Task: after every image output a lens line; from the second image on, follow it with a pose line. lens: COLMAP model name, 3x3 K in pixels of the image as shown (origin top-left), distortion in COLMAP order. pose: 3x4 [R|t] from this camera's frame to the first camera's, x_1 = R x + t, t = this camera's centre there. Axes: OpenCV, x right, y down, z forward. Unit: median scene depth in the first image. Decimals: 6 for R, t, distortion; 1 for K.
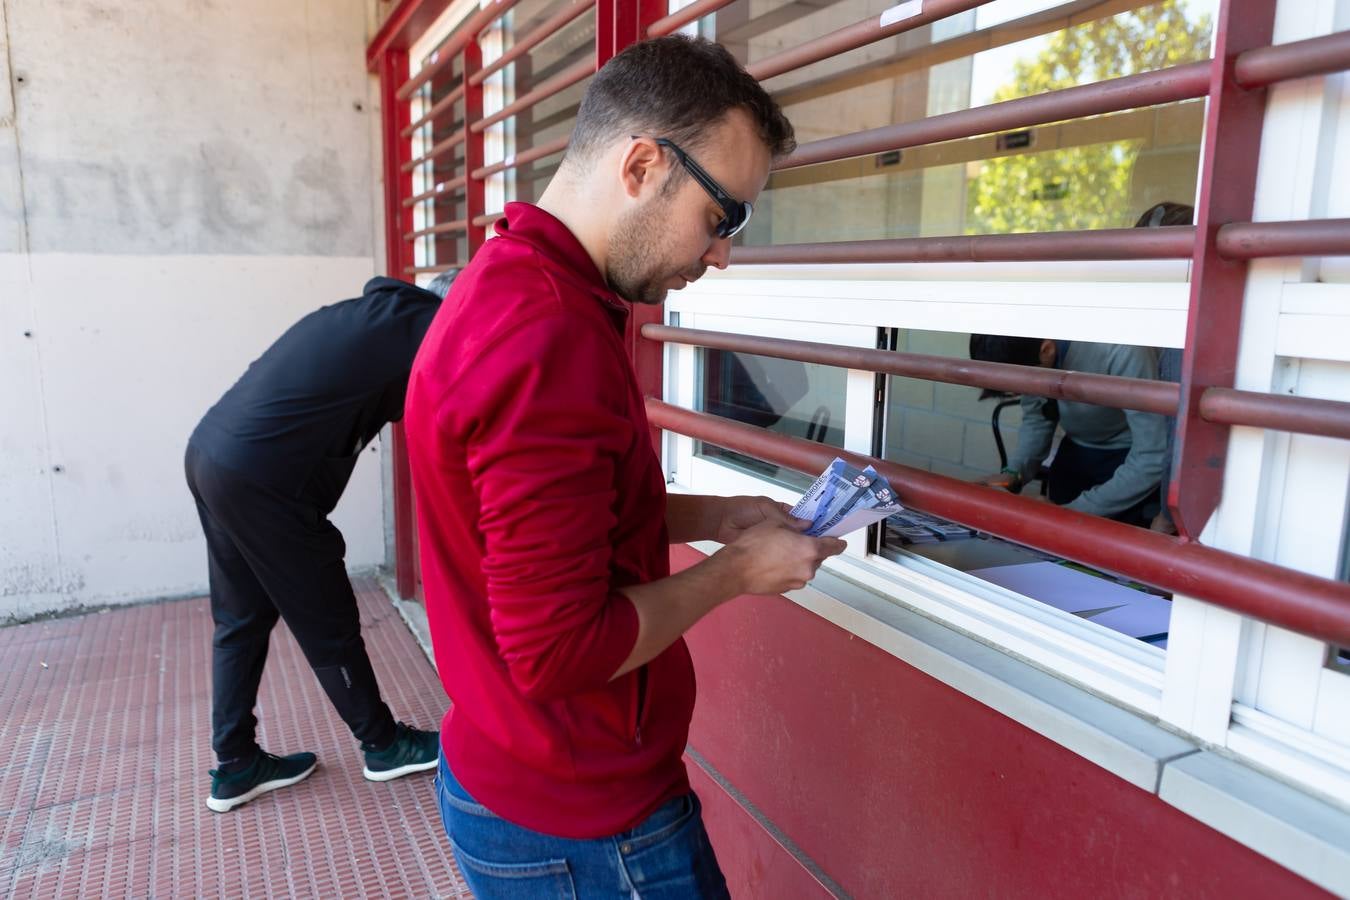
lens RADIAL K [[1016.5, 0, 675.0], [0, 1016.5, 450.0], [0, 0, 1]] dist [-0.006514, 0.008472]
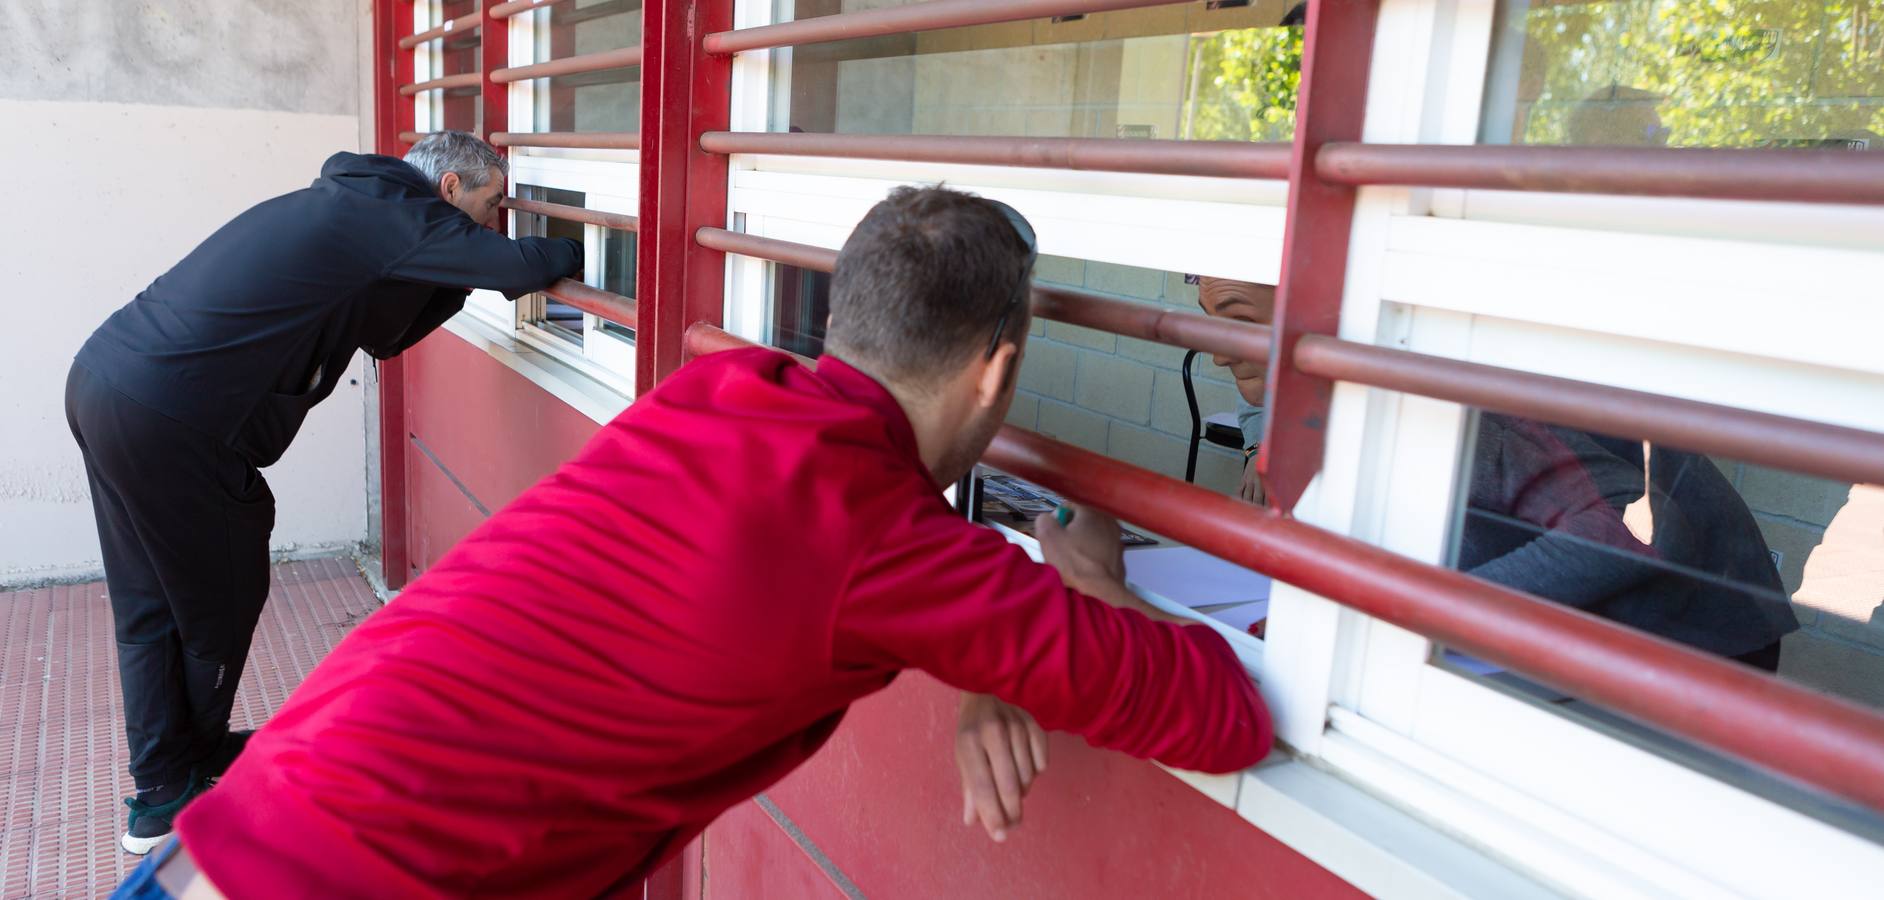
lens RADIAL K [[1407.8, 0, 881.7], [0, 1407.8, 446.3], [0, 0, 1]] dist [0.001772, 0.000717]
pose [[0.997607, 0.027957, 0.063240, 0.024107], [-0.030071, 0.999012, 0.032727, 0.000921], [-0.062263, -0.034550, 0.997462, -0.039556]]
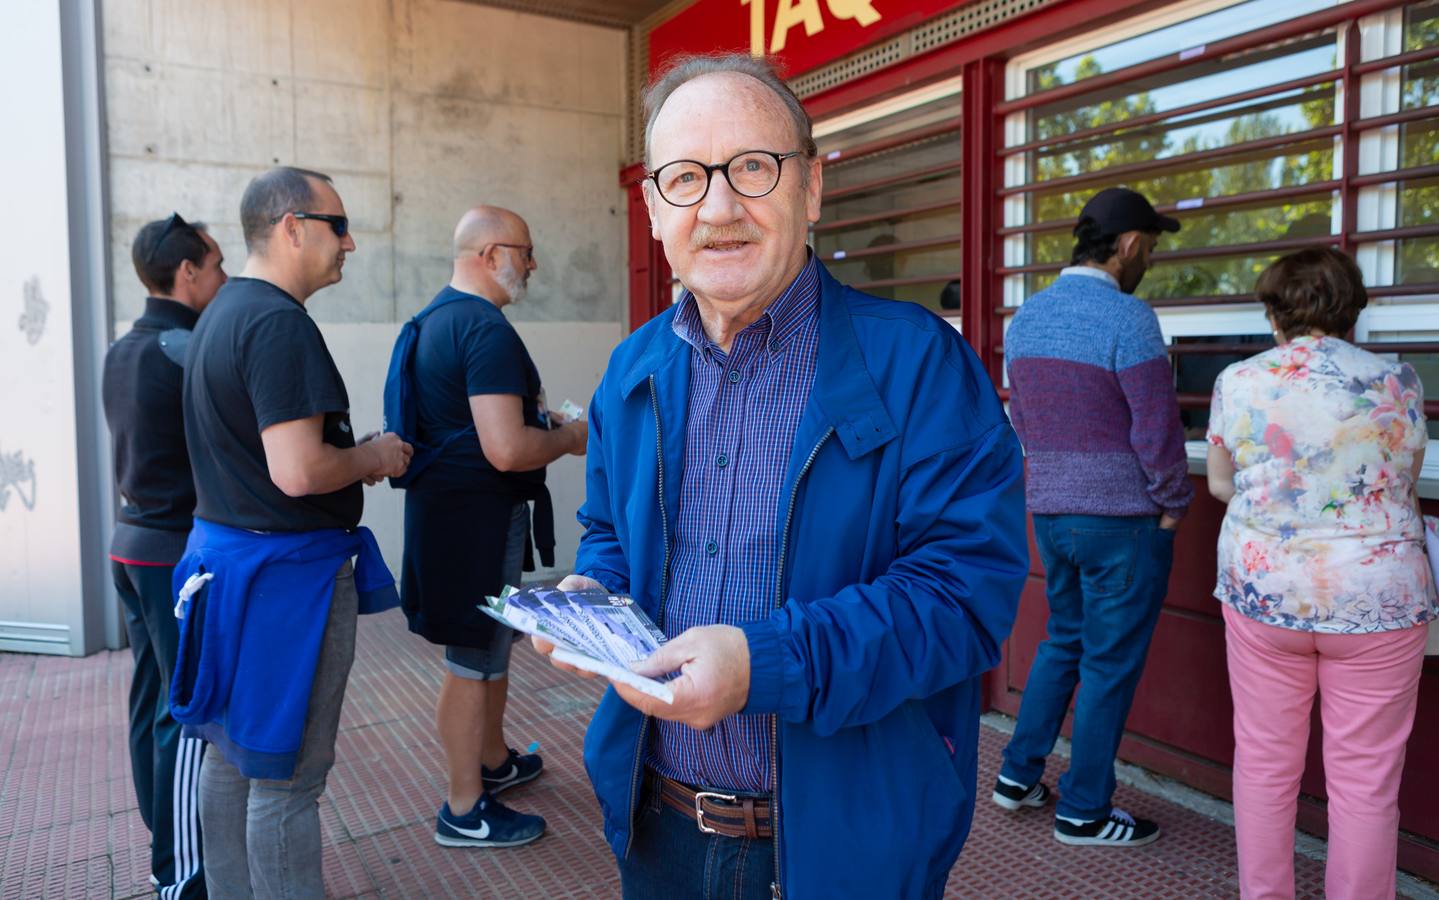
lens RADIAL K [[1054.7, 0, 719.5], [0, 1054.7, 387.3], [0, 0, 1]] dist [-0.002652, -0.001643]
pose [[0.996085, -0.027036, 0.084169, -0.394544], [0.037647, 0.991168, -0.127156, 0.098488], [-0.079988, 0.129827, 0.988305, -0.473545]]
